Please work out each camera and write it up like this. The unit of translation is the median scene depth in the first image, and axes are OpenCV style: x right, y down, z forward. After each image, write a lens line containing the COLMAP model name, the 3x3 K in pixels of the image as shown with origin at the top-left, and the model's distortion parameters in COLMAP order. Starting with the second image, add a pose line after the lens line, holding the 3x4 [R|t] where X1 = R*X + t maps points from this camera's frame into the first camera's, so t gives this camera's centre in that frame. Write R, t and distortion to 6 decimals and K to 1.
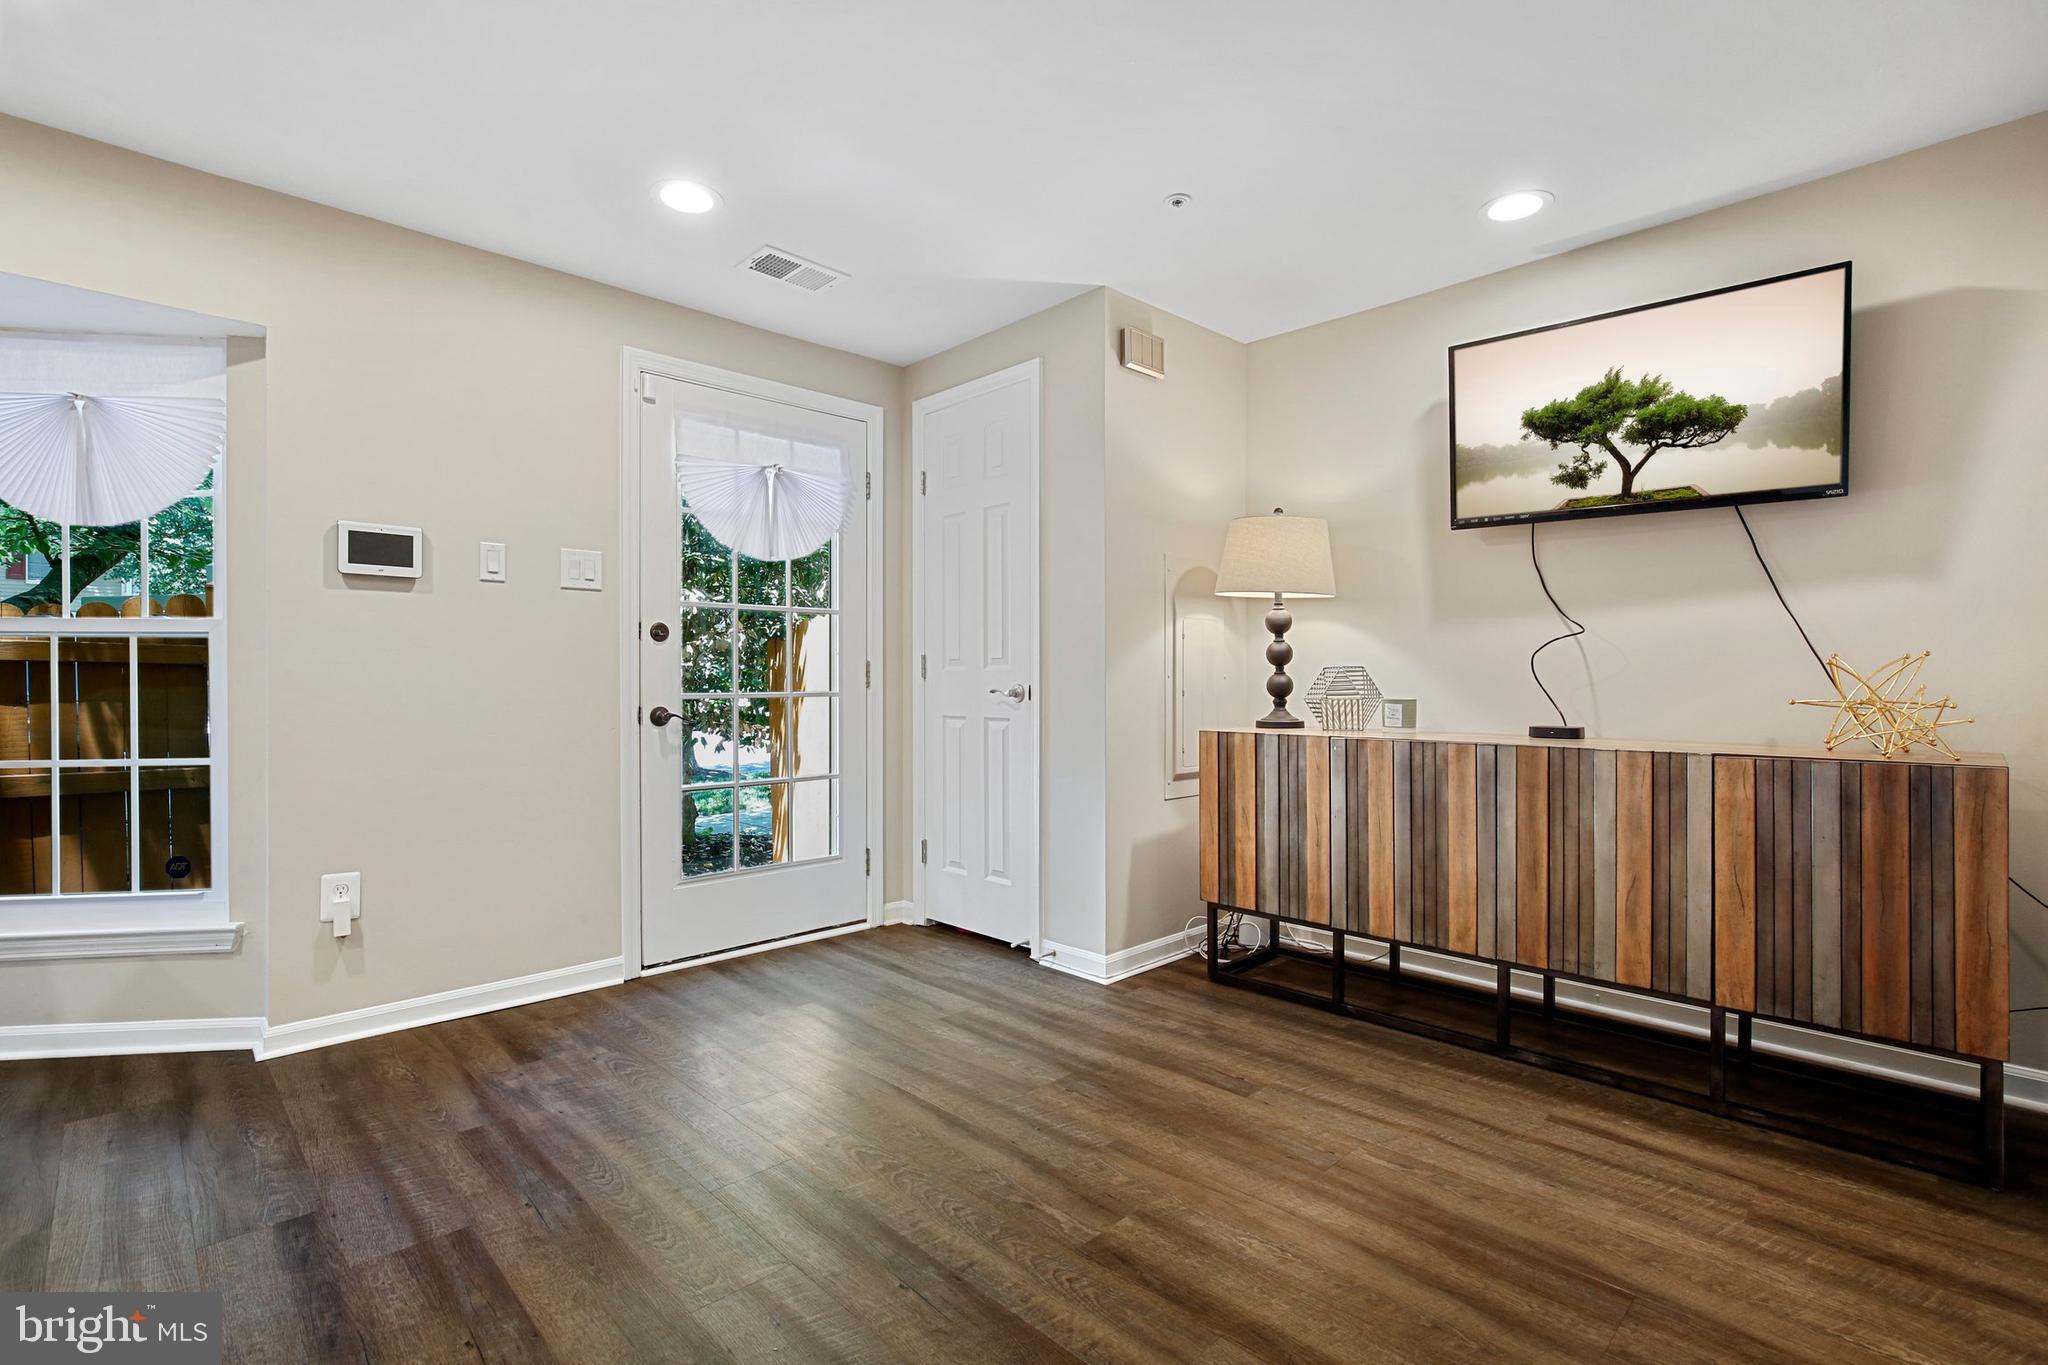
lens RADIAL K [[929.3, 0, 1024.0], [0, 929.3, 682.5], [0, 0, 1]] dist [-0.015442, 0.000110]
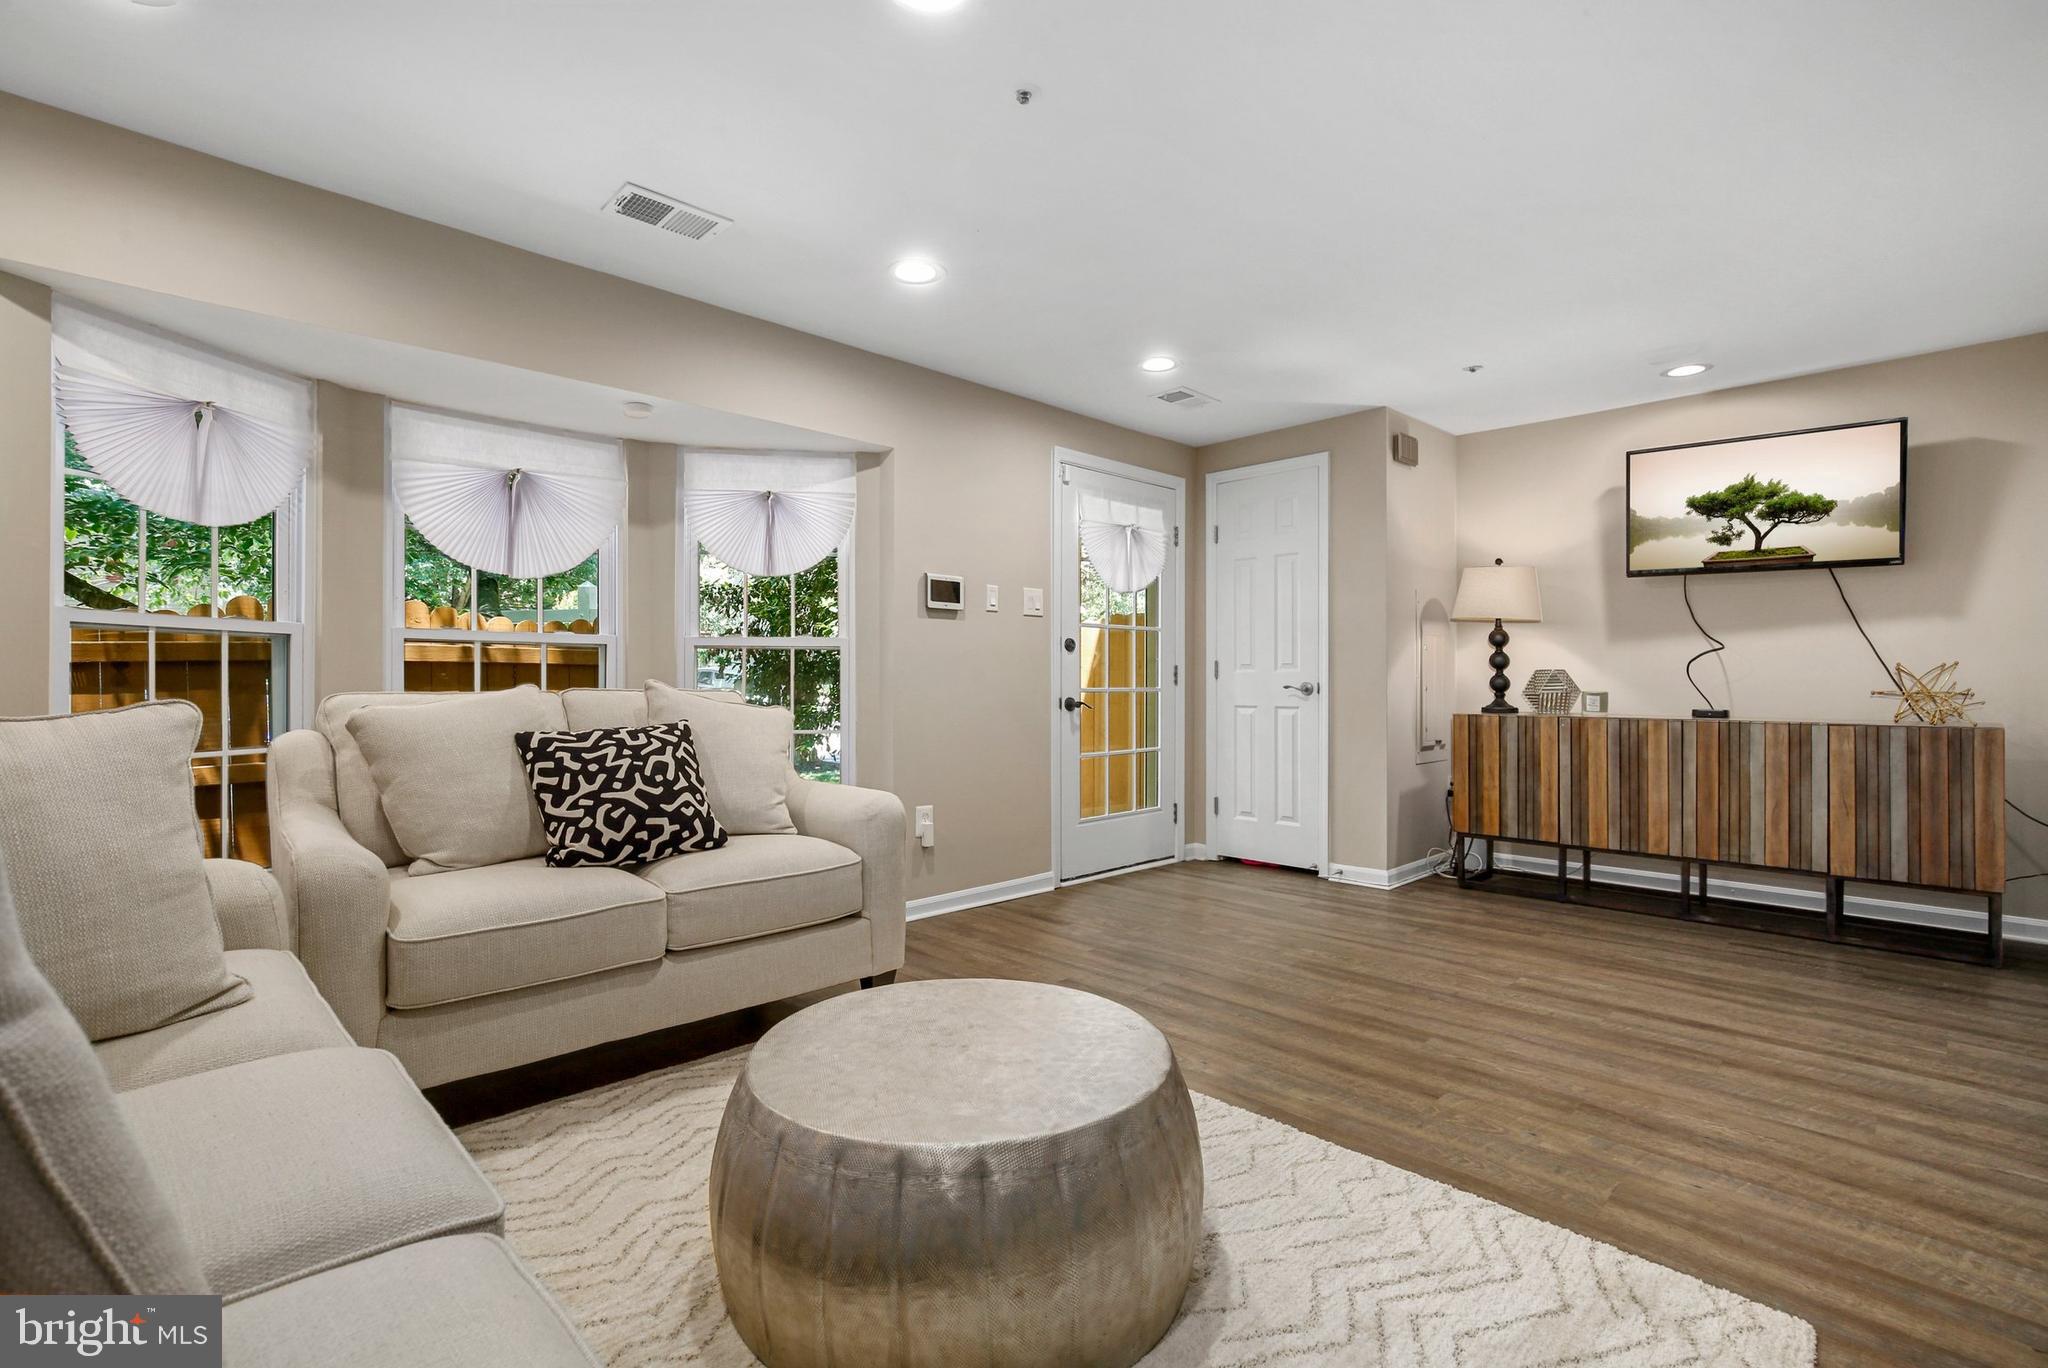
lens RADIAL K [[944.5, 0, 1024.0], [0, 944.5, 684.0], [0, 0, 1]] dist [-0.001453, -0.008958]
pose [[0.999948, 0.000537, 0.010162, -0.585800], [-0.000534, 1.000000, -0.000384, 0.006827], [-0.010162, 0.000379, 0.999948, -0.549957]]
